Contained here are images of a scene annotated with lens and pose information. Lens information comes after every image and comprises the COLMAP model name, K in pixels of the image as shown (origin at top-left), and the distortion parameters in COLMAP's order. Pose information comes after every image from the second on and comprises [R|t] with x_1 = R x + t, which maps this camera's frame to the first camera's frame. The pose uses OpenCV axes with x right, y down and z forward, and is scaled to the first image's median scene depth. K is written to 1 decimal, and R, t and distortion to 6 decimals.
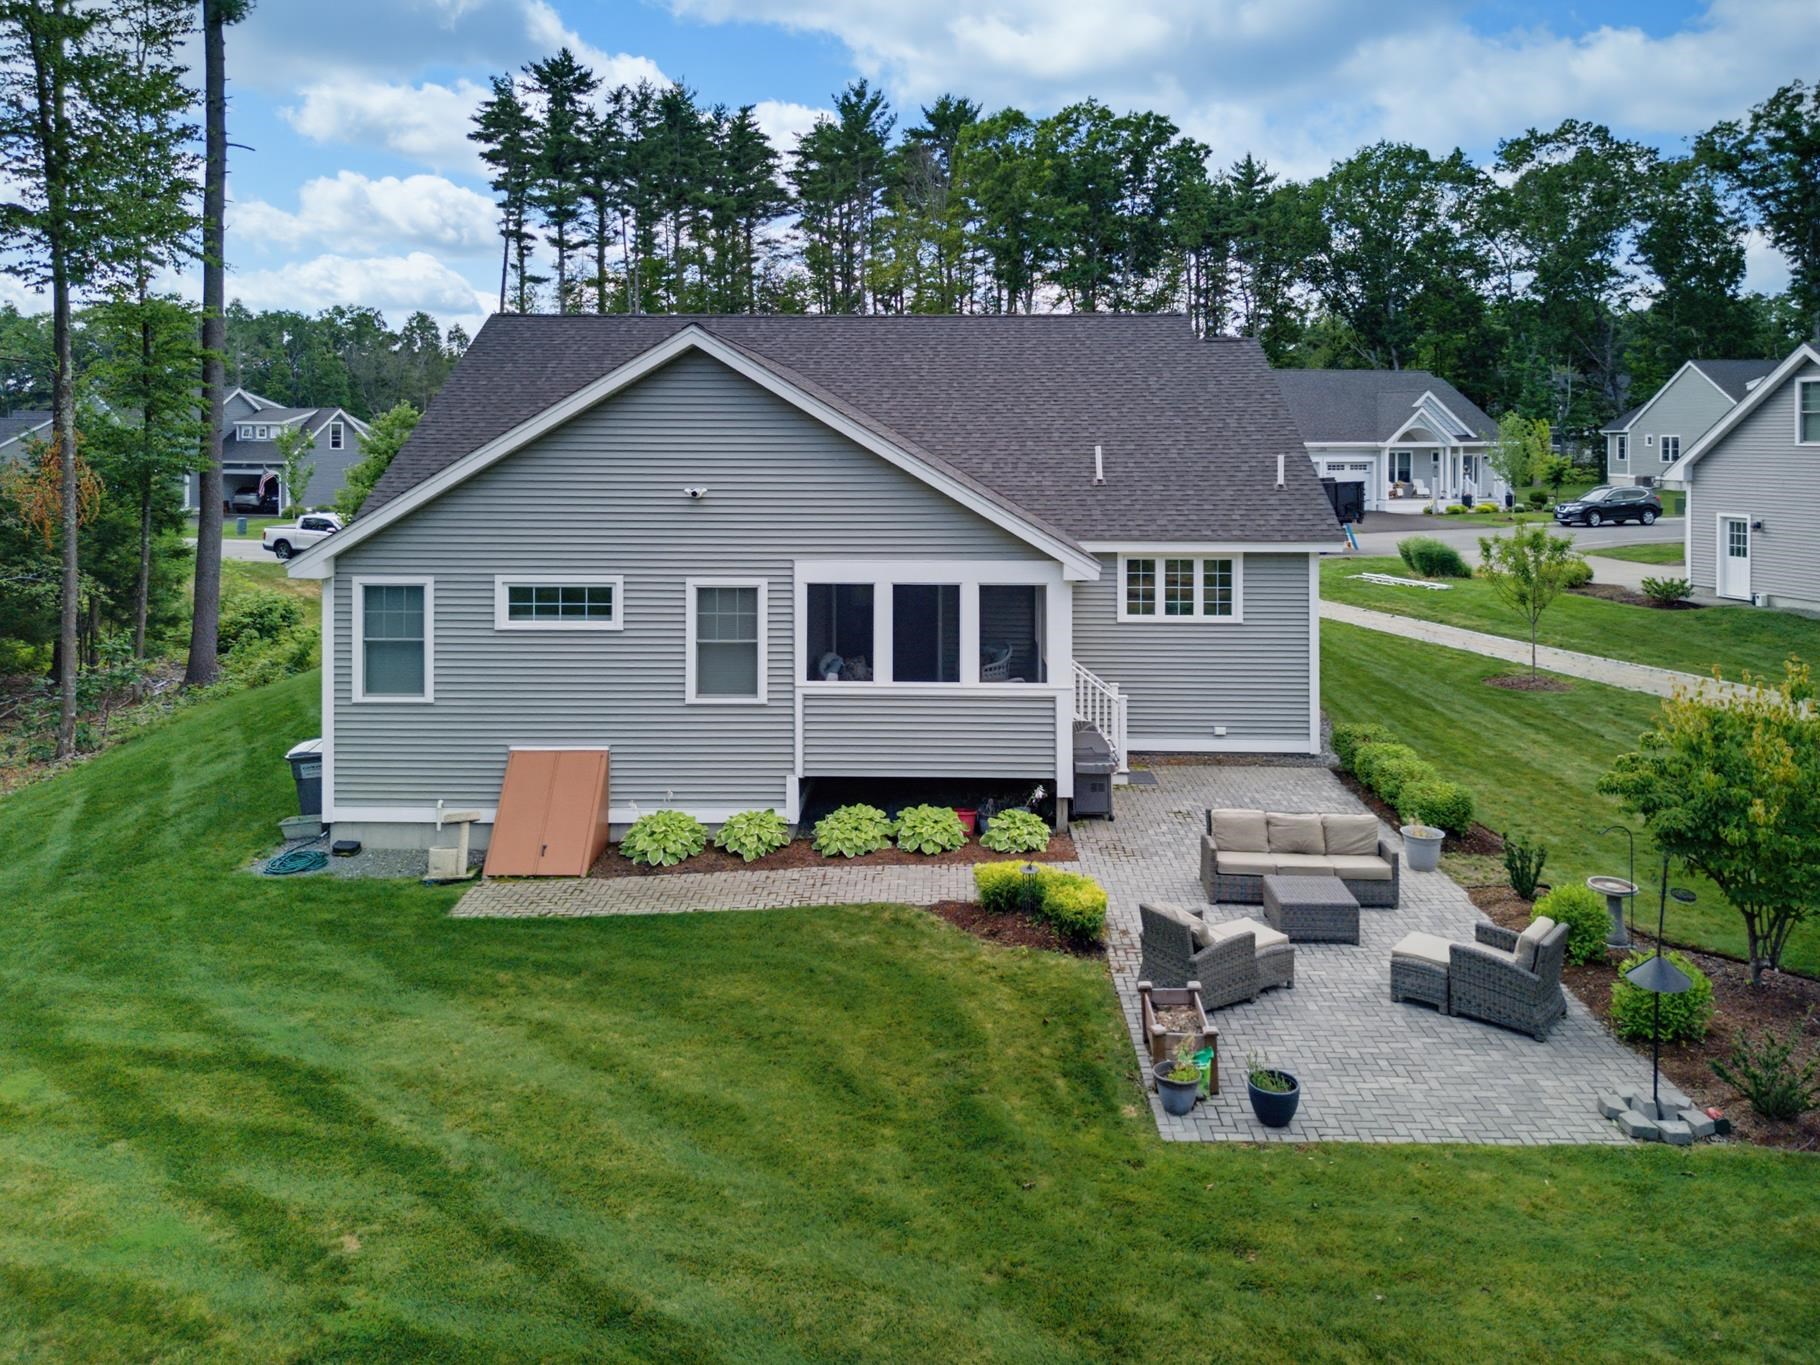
lens RADIAL K [[1358.9, 0, 909.0], [0, 1358.9, 447.2], [0, 0, 1]] dist [0.052752, -0.022561]
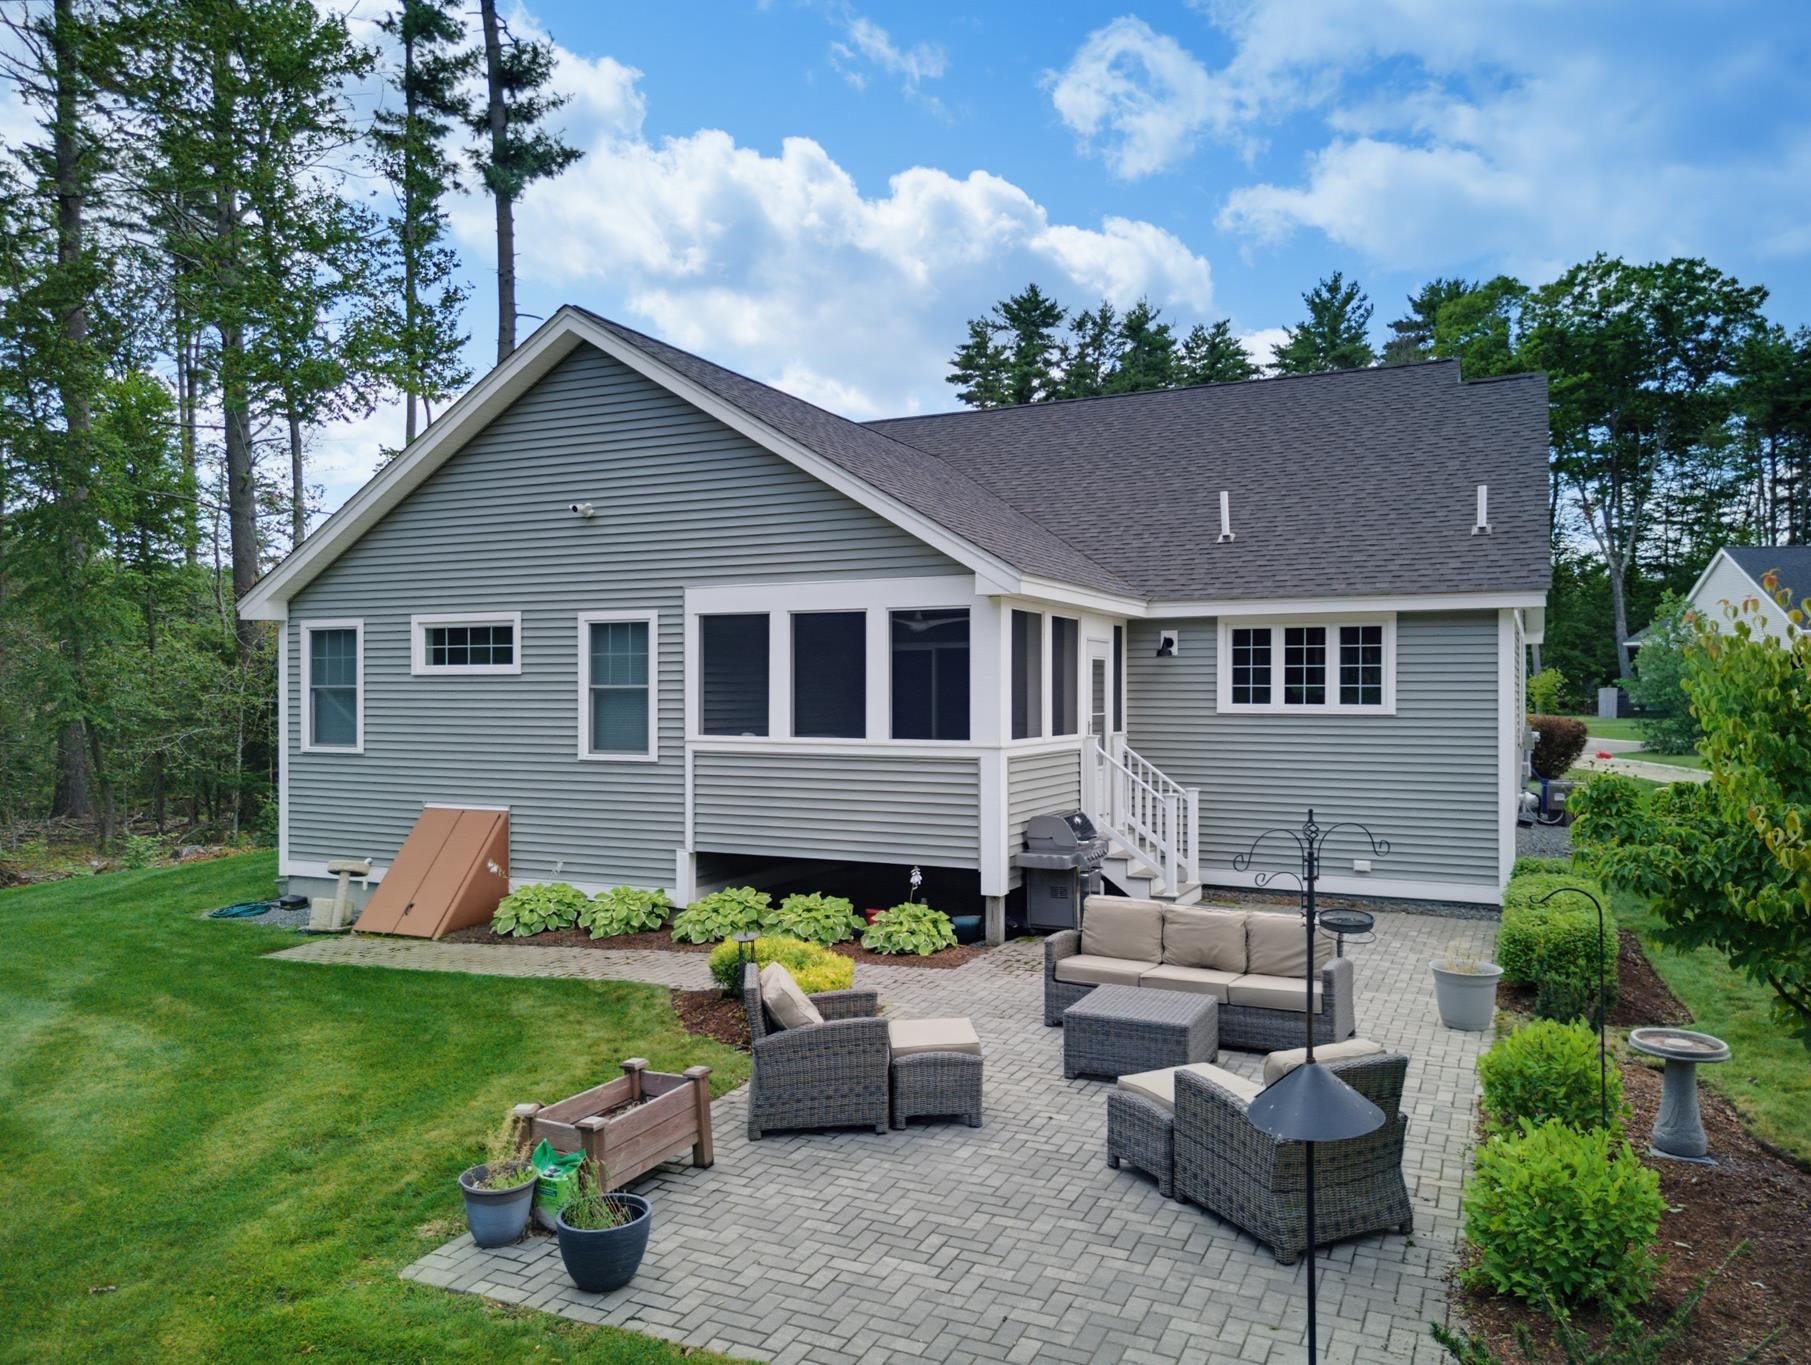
lens RADIAL K [[1301.3, 0, 882.7], [0, 1301.3, 701.9], [0, 0, 1]] dist [0.052179, -0.049397]
pose [[0.910415, 0.003050, -0.413685, 0.344668], [-0.003108, 0.999995, 0.000534, 0.149625], [0.413685, 0.000800, 0.910420, 0.332538]]
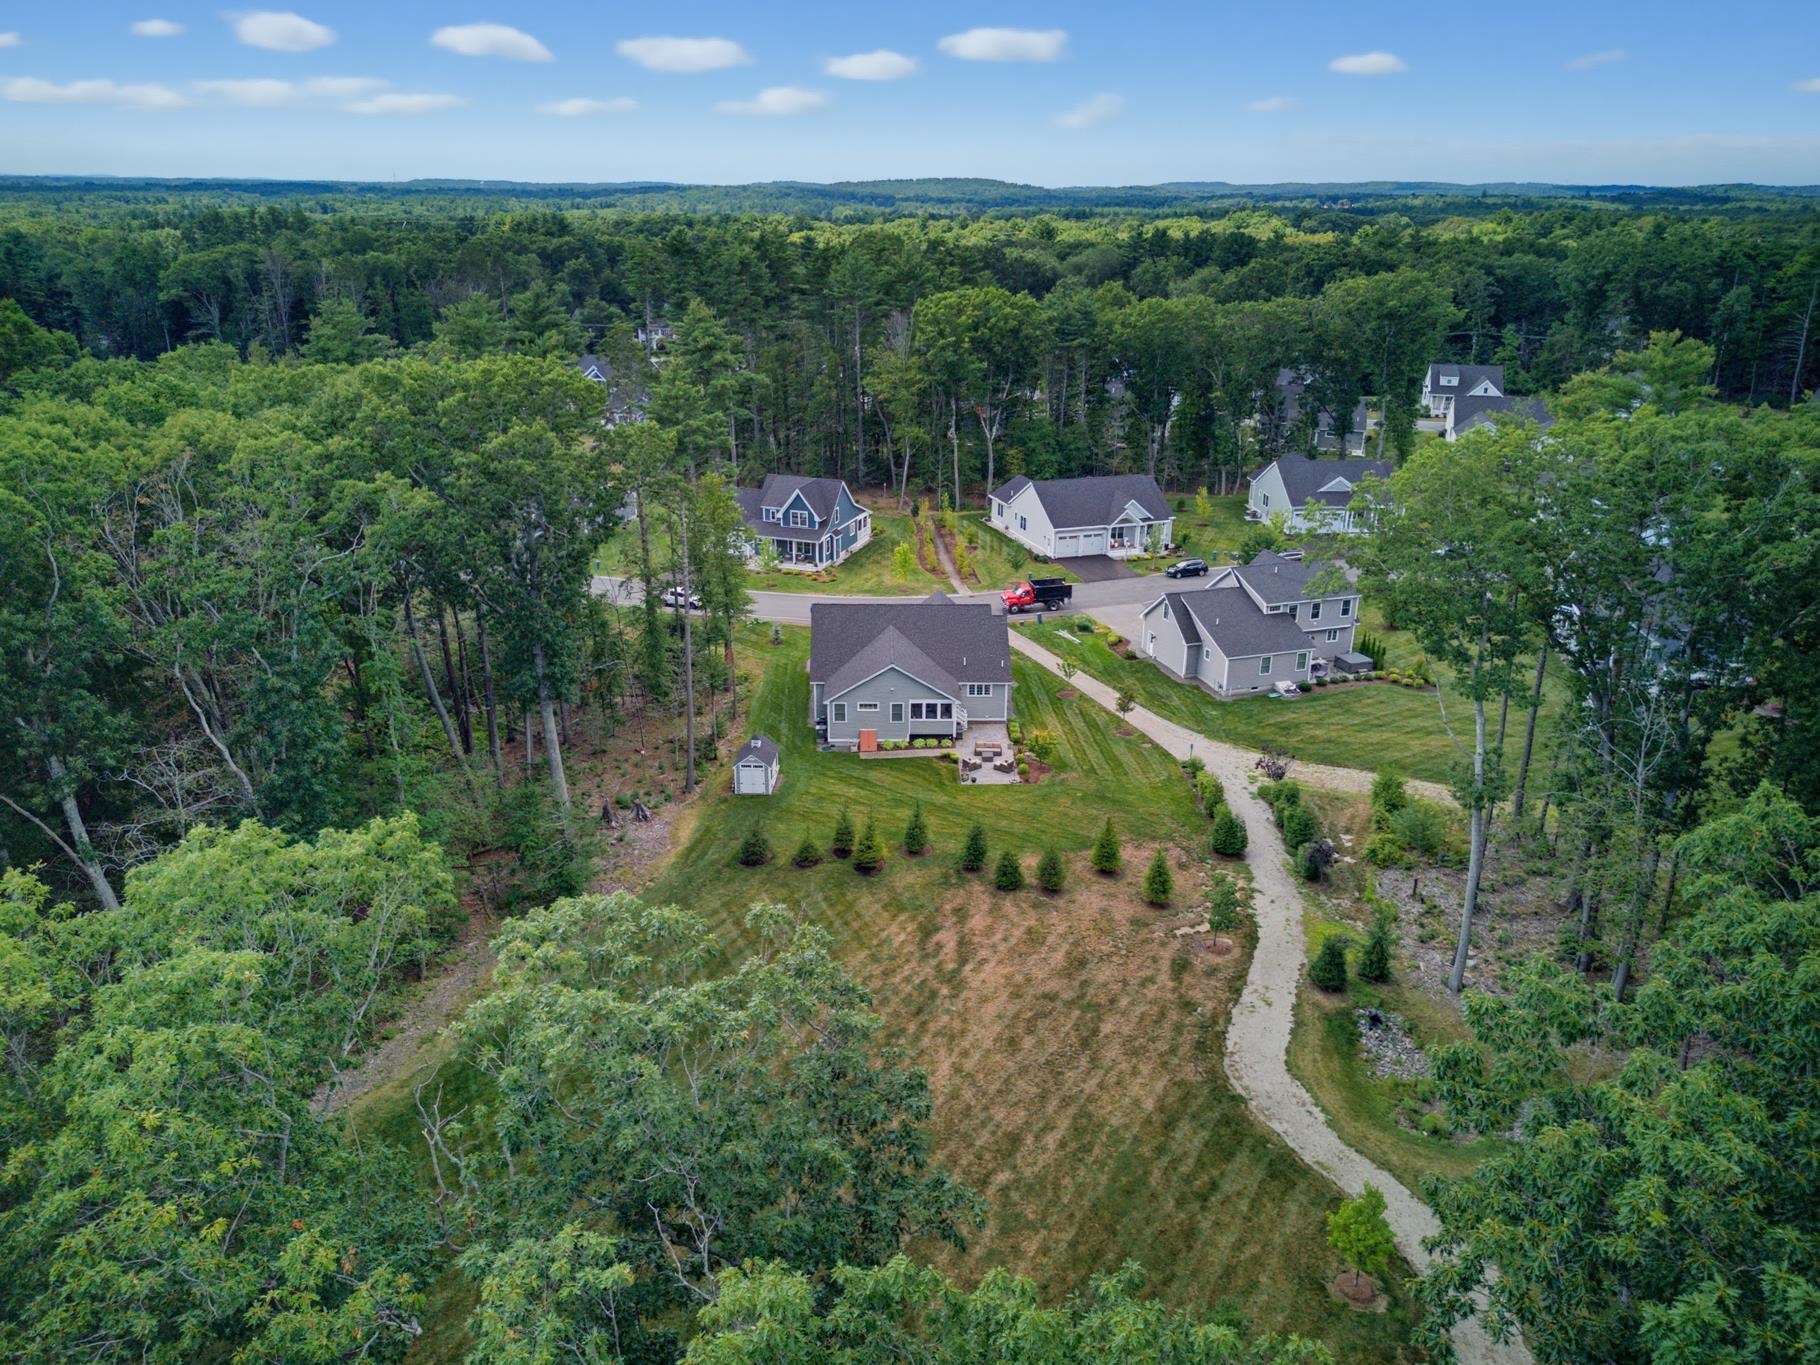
lens RADIAL K [[1307.8, 0, 887.1], [0, 1307.8, 702.0], [0, 0, 1]] dist [0.052179, -0.049397]
pose [[0.999254, -0.011447, 0.036887, -0.381063], [-0.002251, 0.936189, 0.351490, -1.858091], [-0.038557, -0.351311, 0.935465, -4.196607]]
